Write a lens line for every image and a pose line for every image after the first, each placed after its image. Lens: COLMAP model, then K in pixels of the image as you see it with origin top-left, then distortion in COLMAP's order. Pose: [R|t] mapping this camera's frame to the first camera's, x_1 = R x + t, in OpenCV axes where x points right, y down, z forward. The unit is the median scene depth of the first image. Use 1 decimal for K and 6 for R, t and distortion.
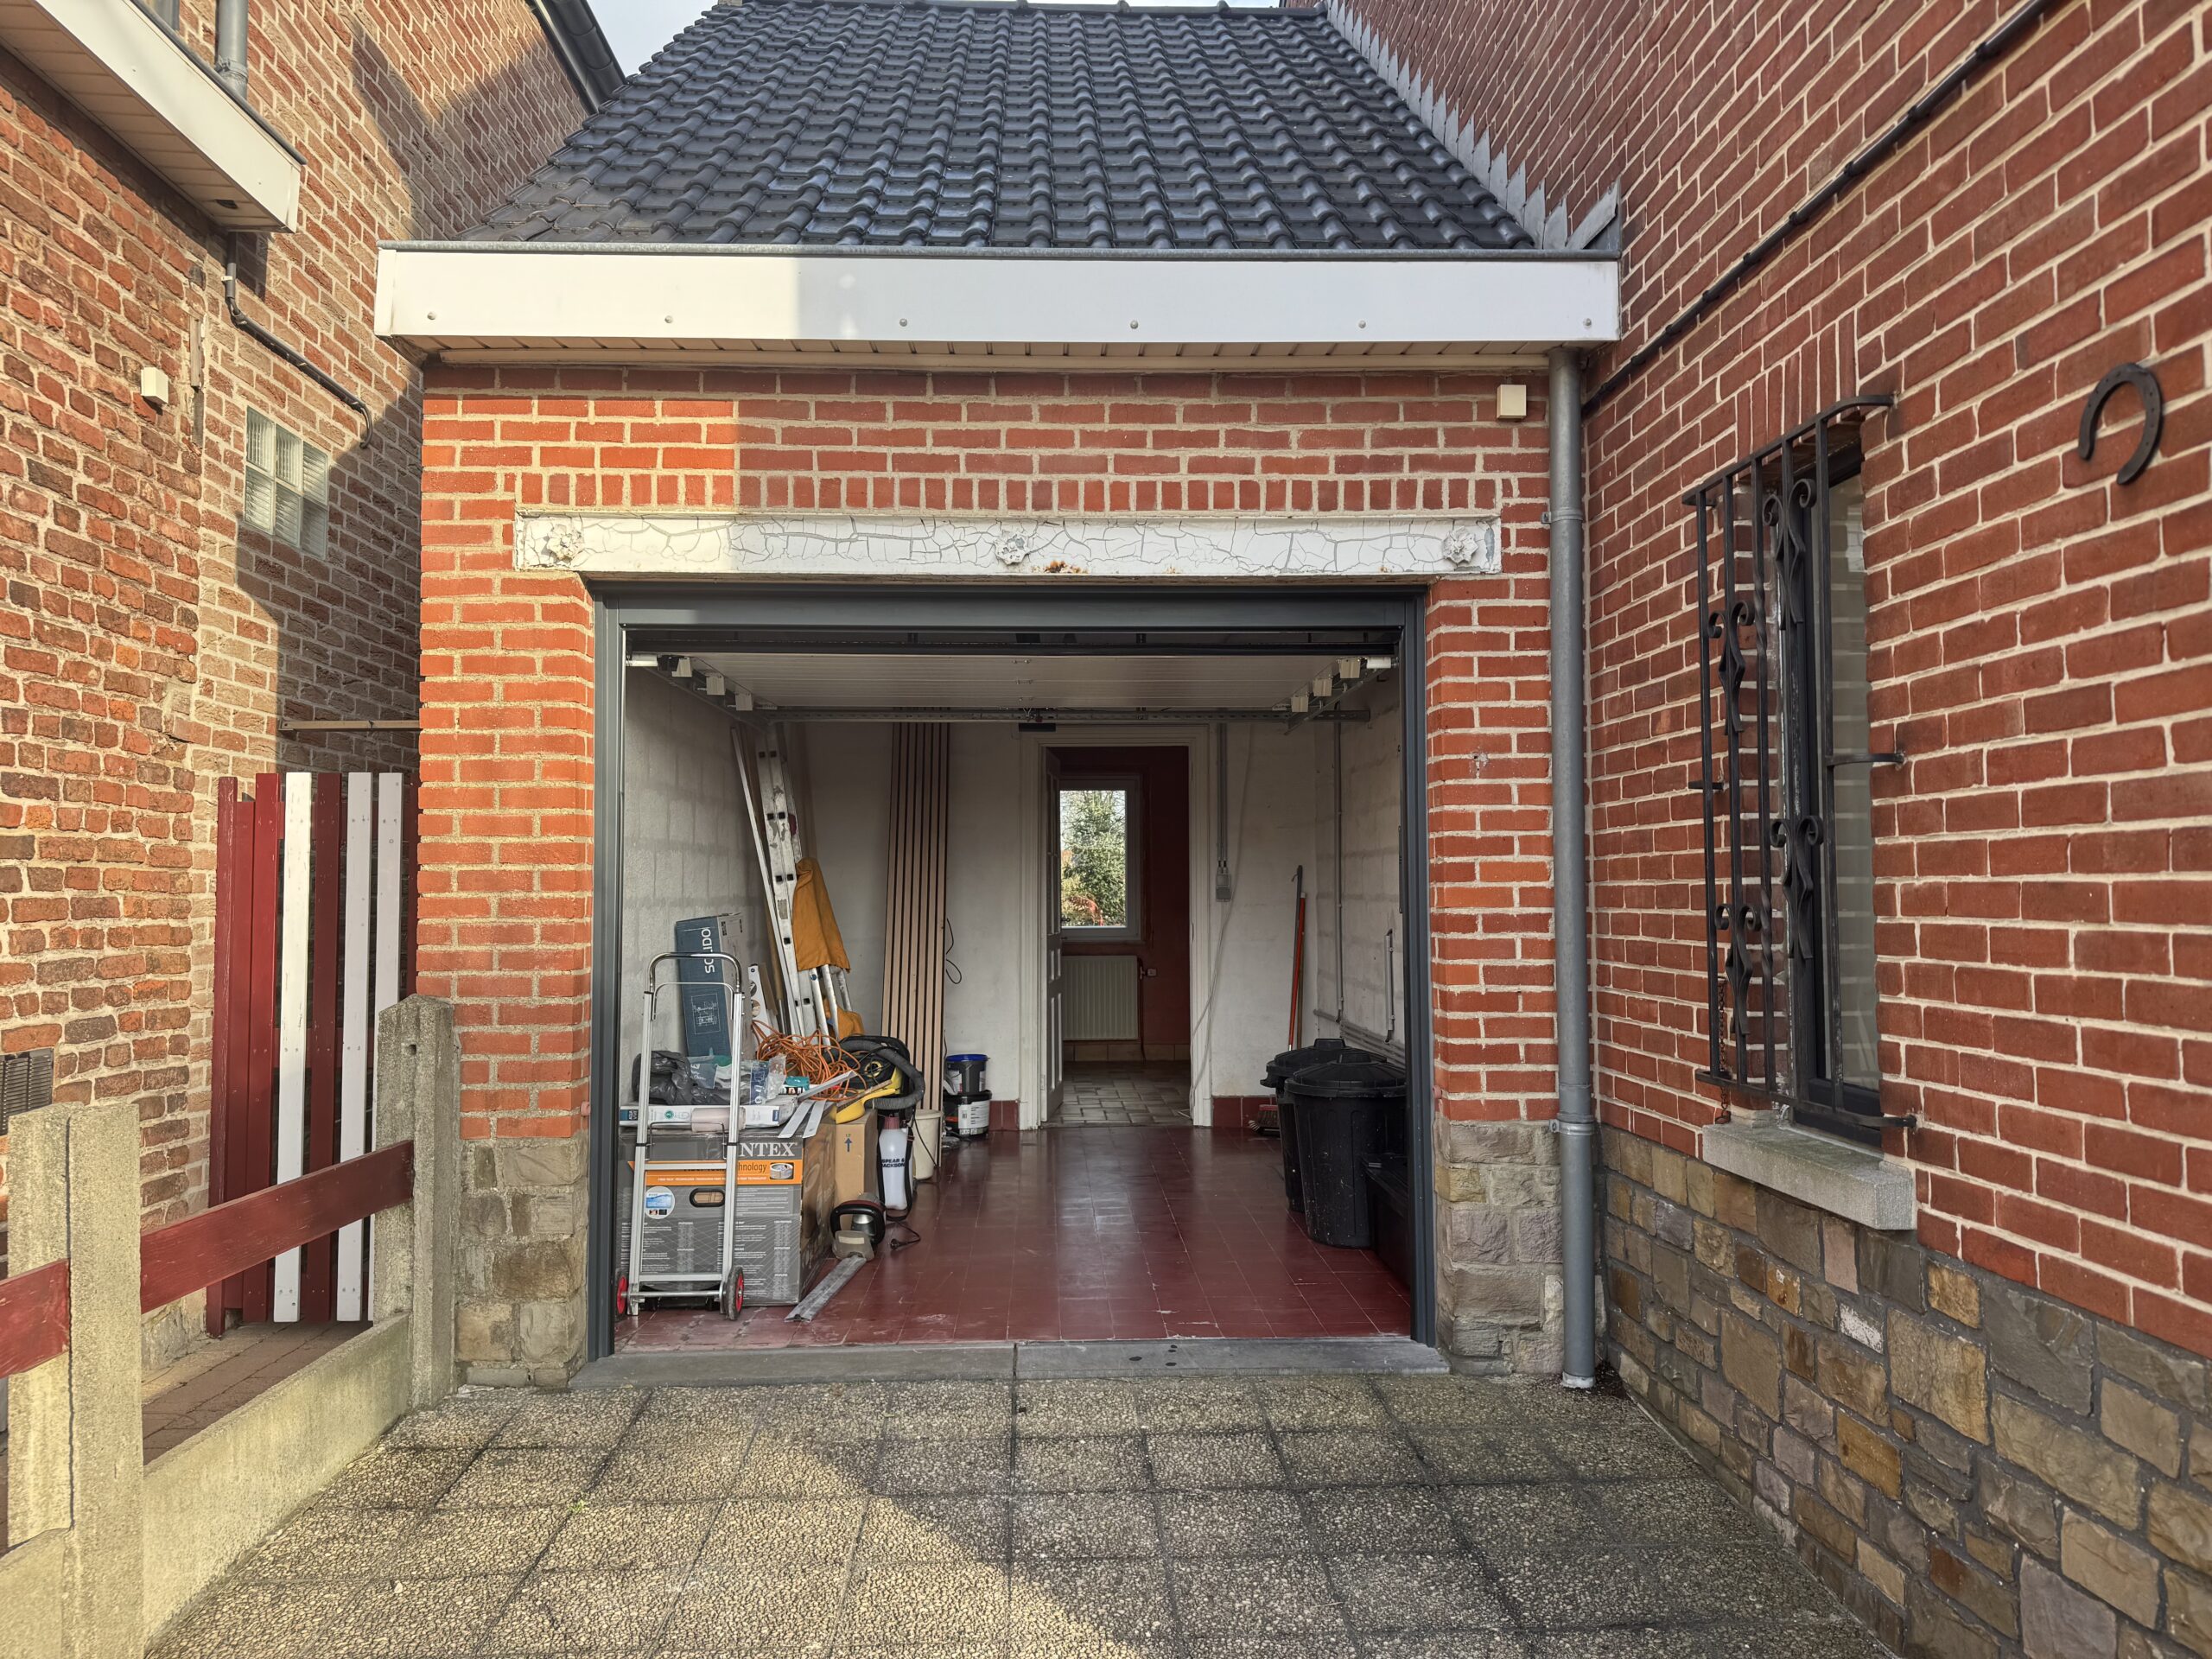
lens RADIAL K [[1547.0, 0, 1114.5], [0, 1547.0, 818.5], [0, 0, 1]] dist [-0.004651, 0.003104]
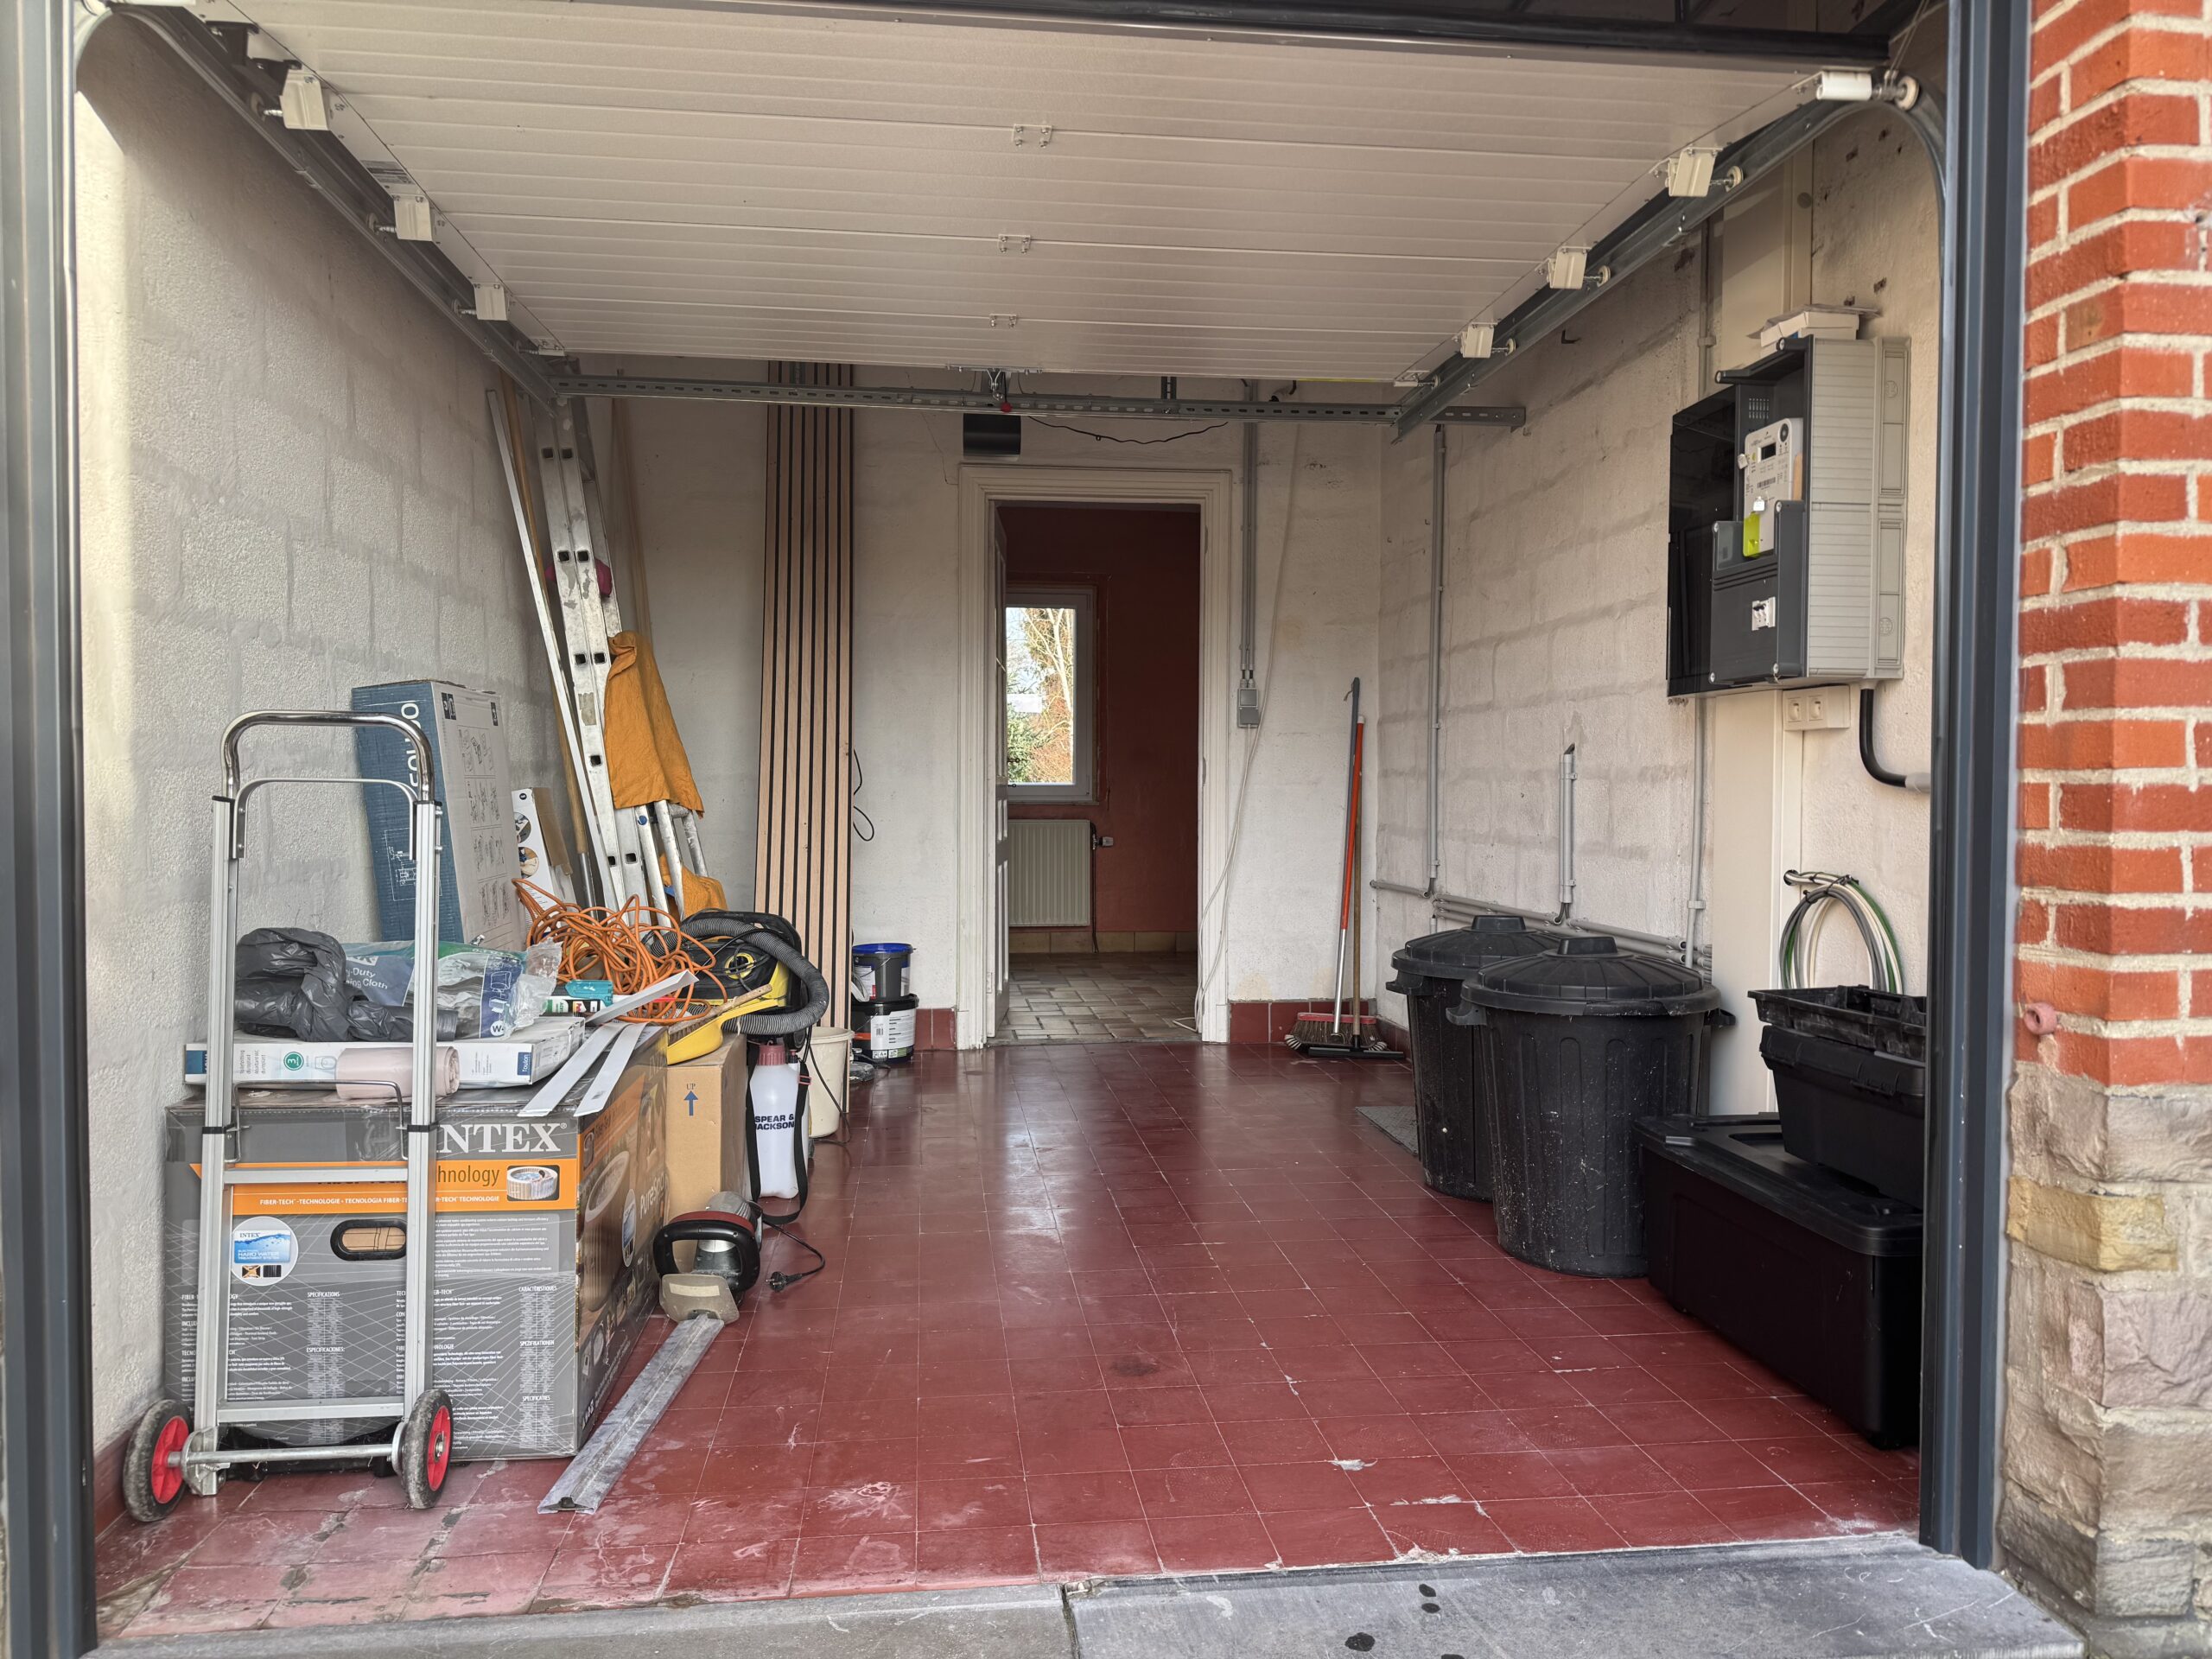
lens RADIAL K [[1547.0, 0, 1142.2], [0, 1547.0, 878.2], [0, 0, 1]] dist [-0.004651, 0.003104]
pose [[0.995642, 0.003533, 0.093195, -0.074668], [-0.013390, 0.994345, 0.105353, 0.083810], [-0.092296, -0.106142, 0.990058, 0.524873]]
